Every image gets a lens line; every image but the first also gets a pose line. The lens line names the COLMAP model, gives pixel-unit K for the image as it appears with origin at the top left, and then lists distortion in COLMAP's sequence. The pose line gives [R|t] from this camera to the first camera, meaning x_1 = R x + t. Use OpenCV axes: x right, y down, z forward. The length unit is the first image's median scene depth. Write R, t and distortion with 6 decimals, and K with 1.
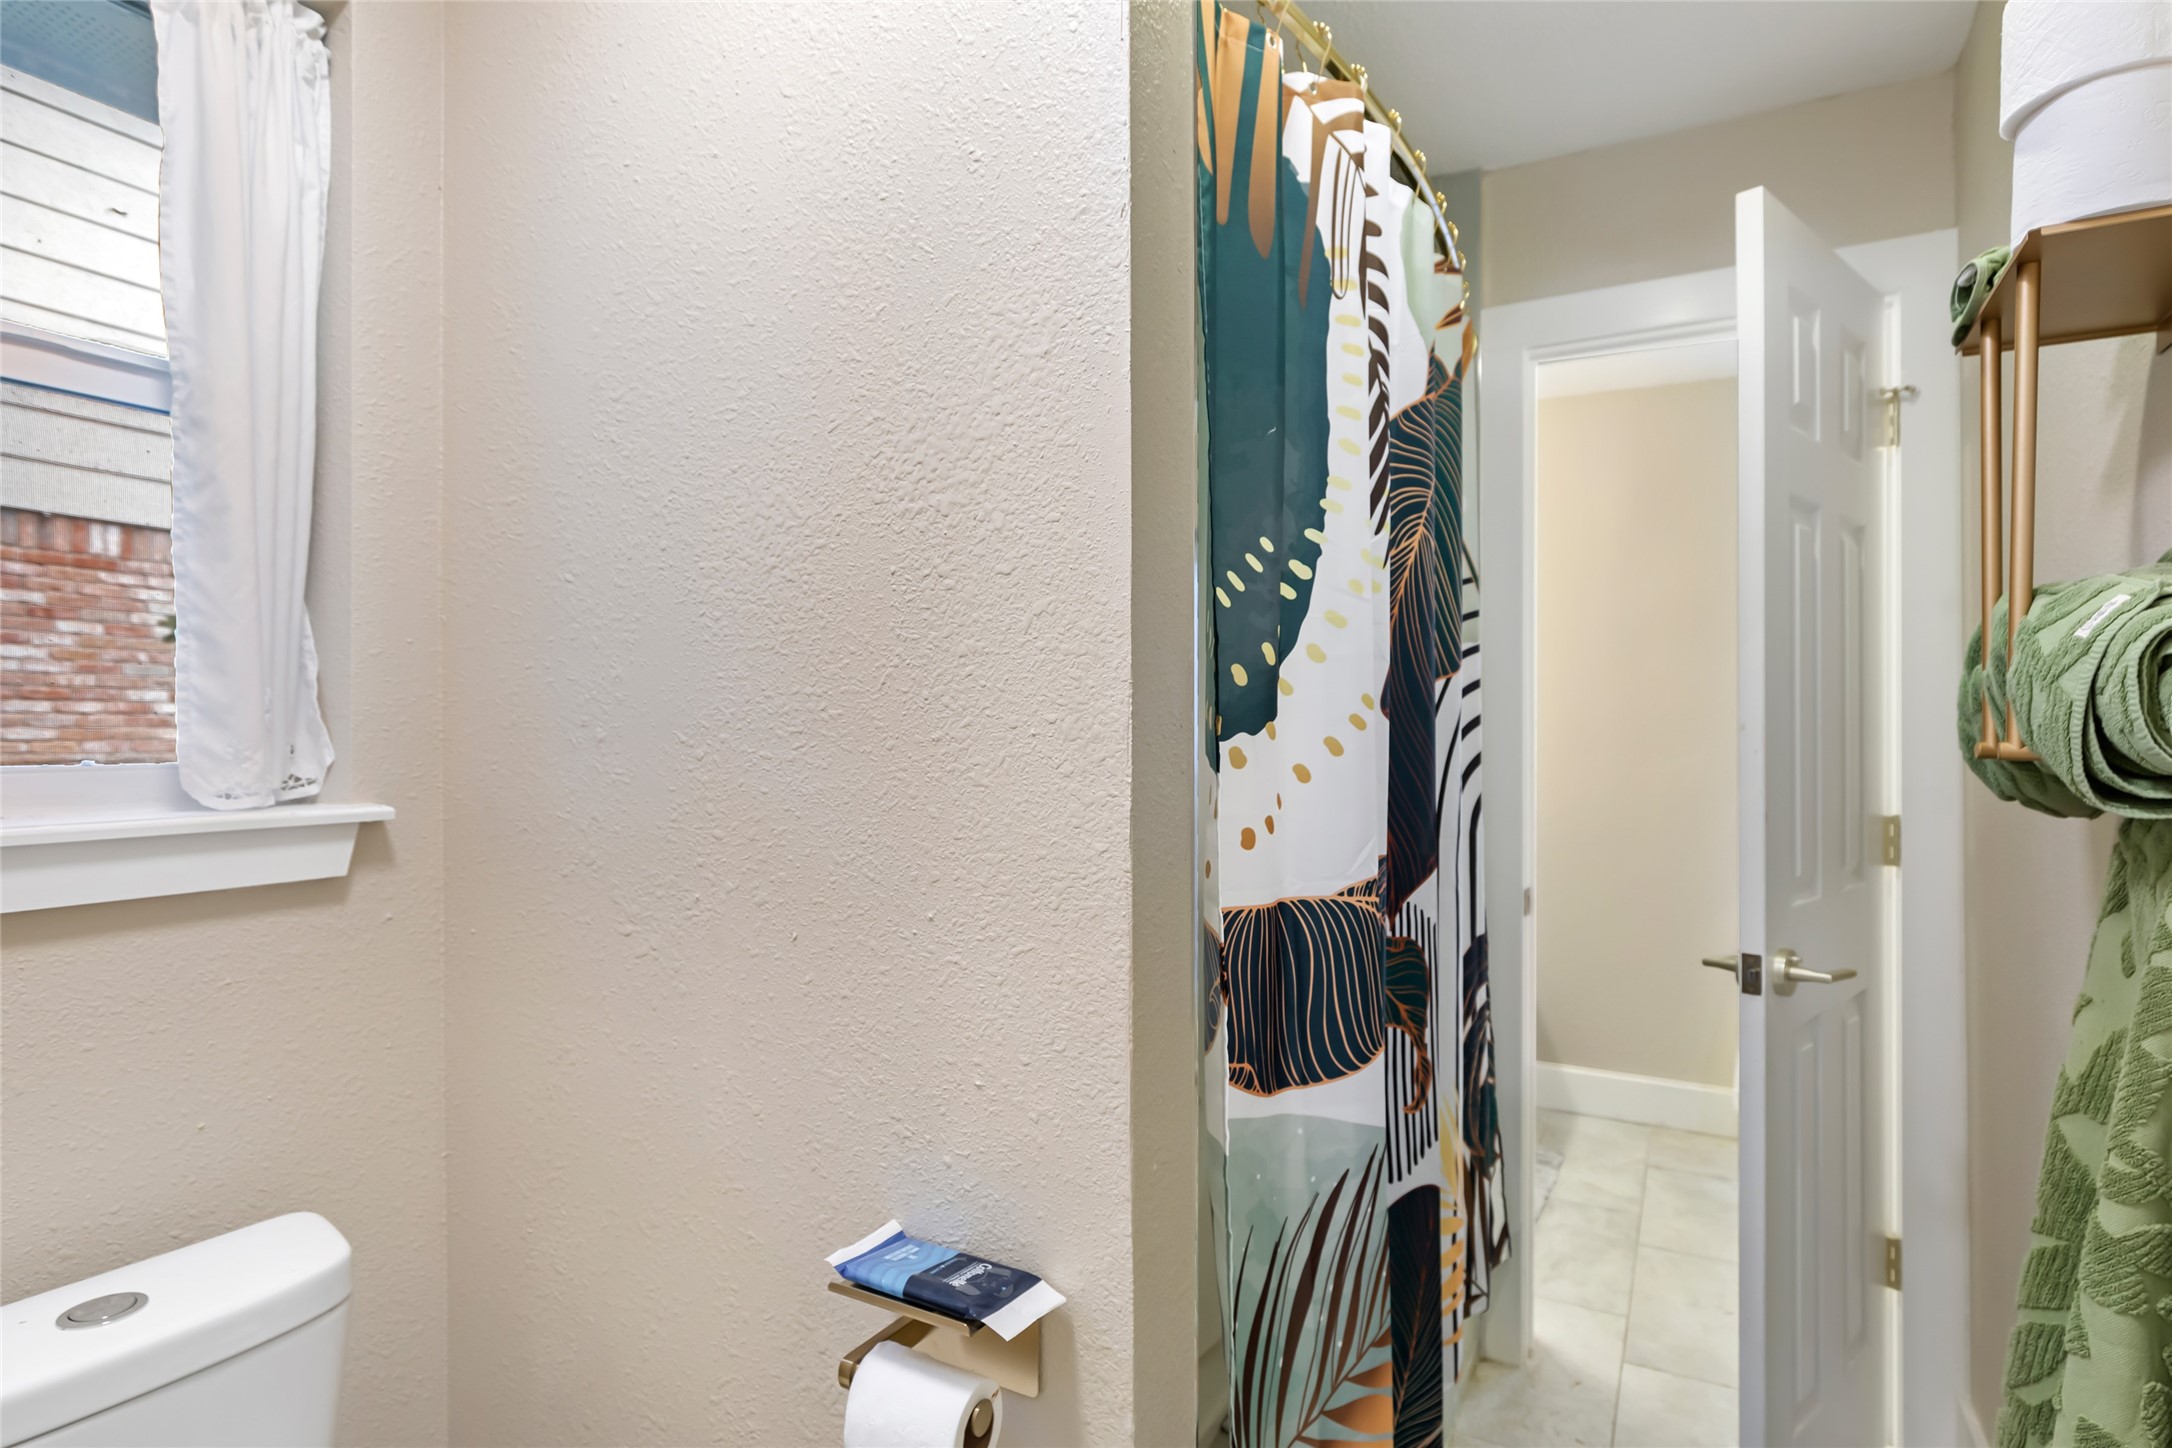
lens RADIAL K [[1150.0, 0, 1081.3], [0, 1150.0, 720.0], [0, 0, 1]] dist [-0.006910, -0.001260]
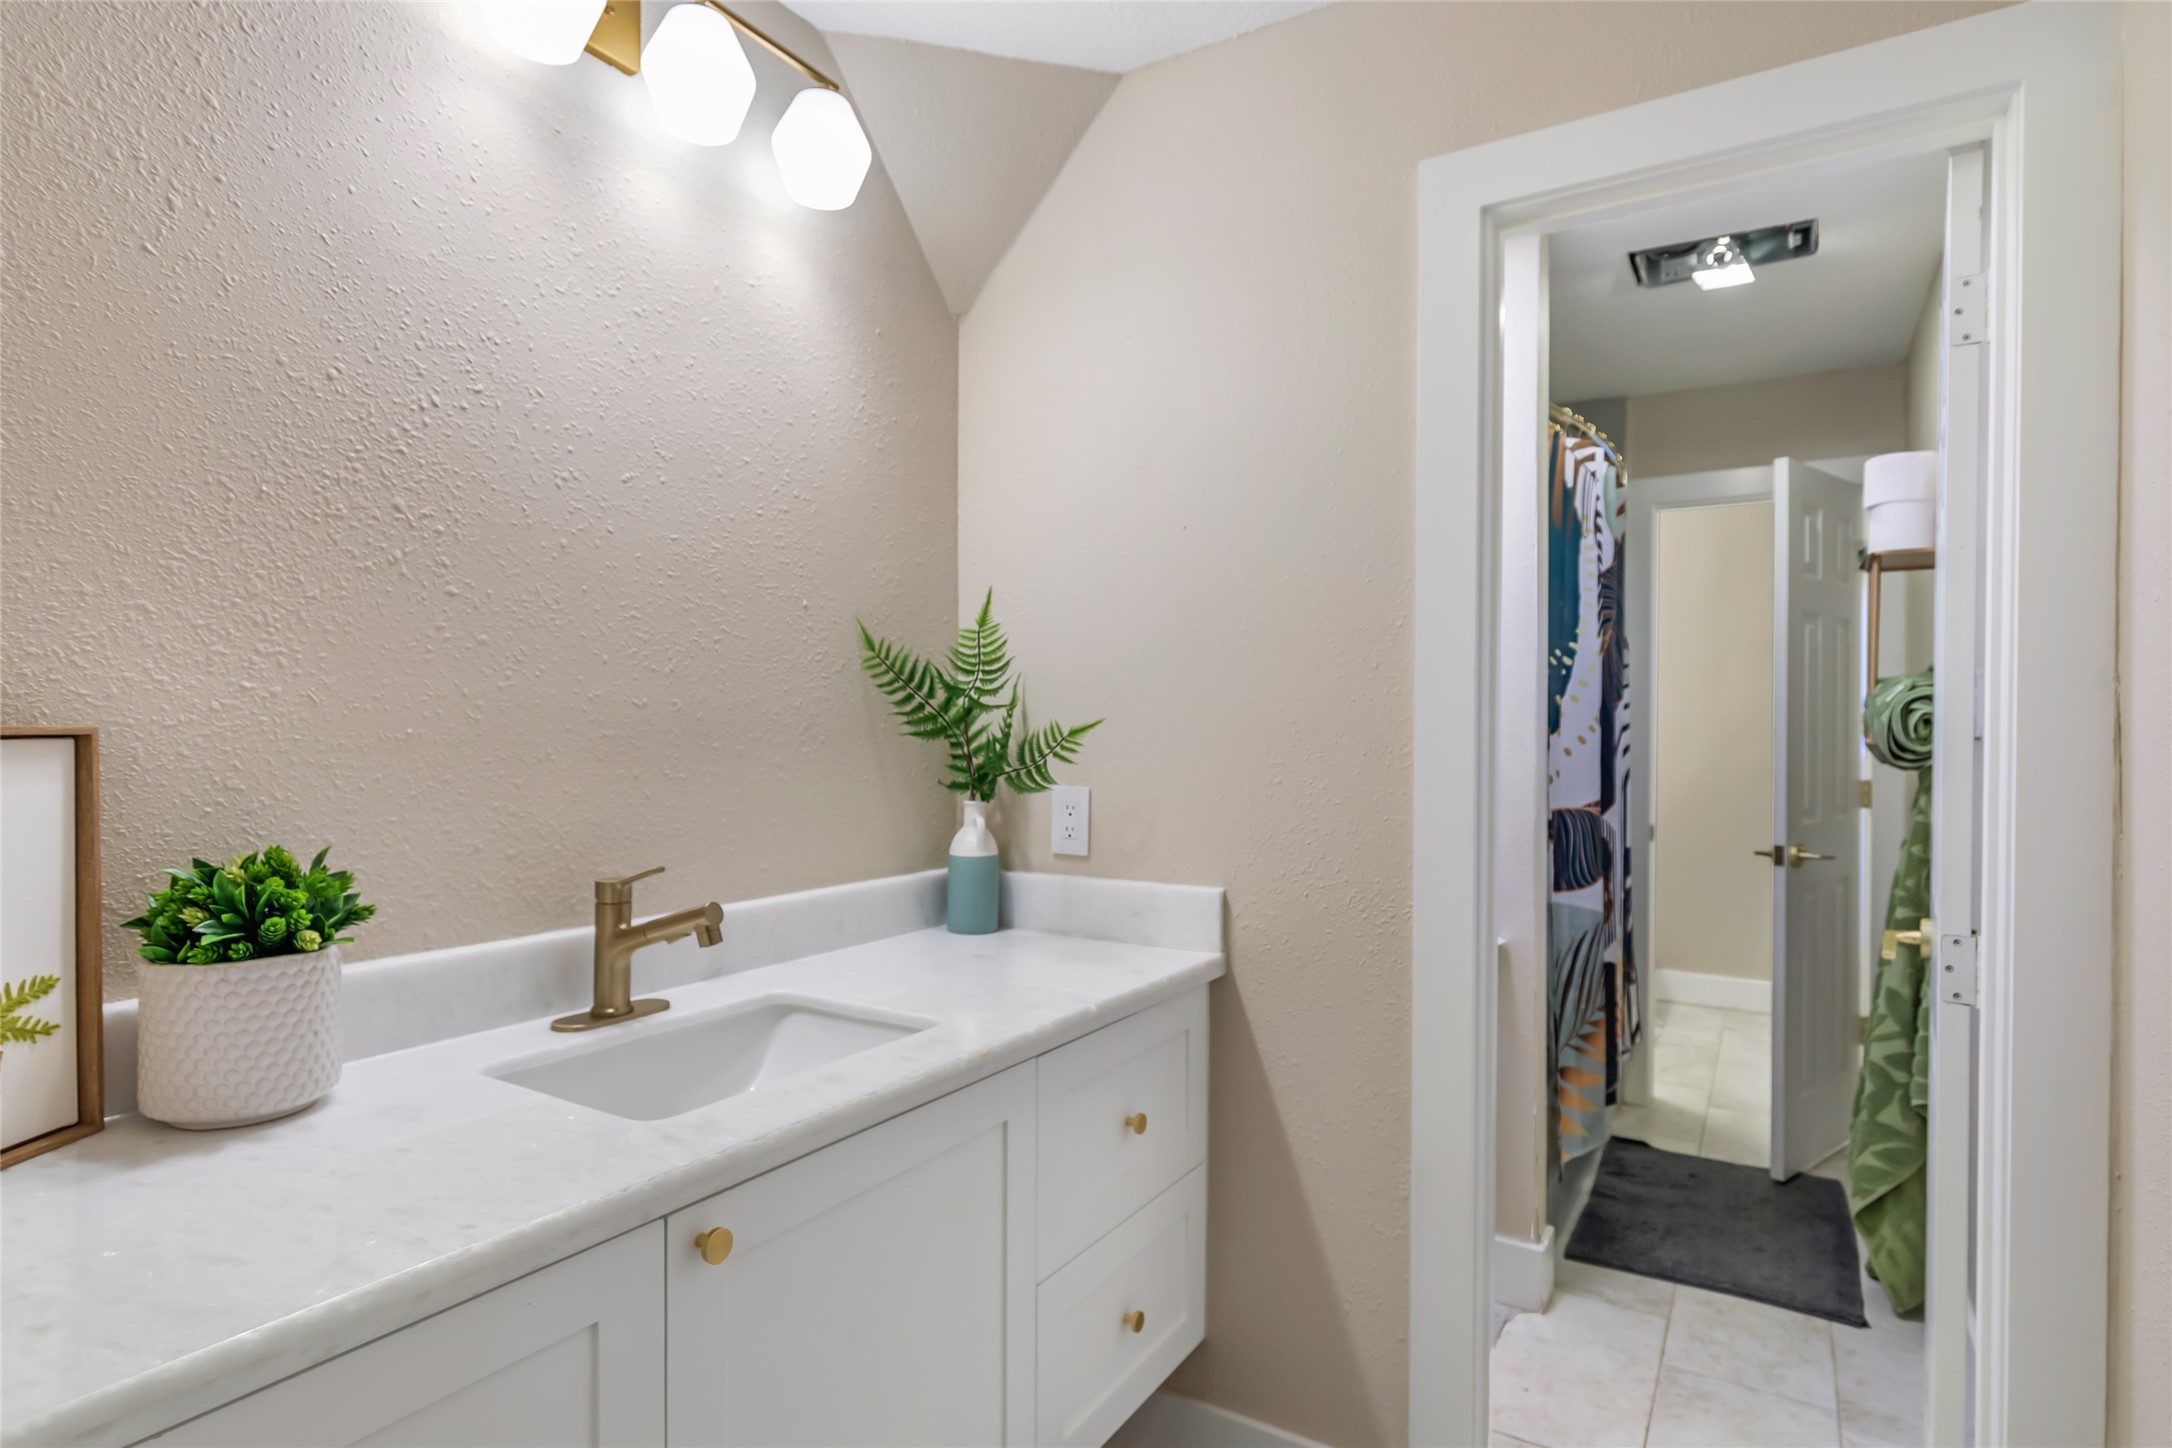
lens RADIAL K [[1150.0, 0, 1088.8], [0, 1150.0, 728.9], [0, 0, 1]] dist [-0.006910, -0.001260]
pose [[0.998817, 0.001306, -0.048614, -0.624390], [-0.000665, 0.999913, 0.013198, -0.027319], [0.048627, -0.013150, 0.998730, -1.265527]]
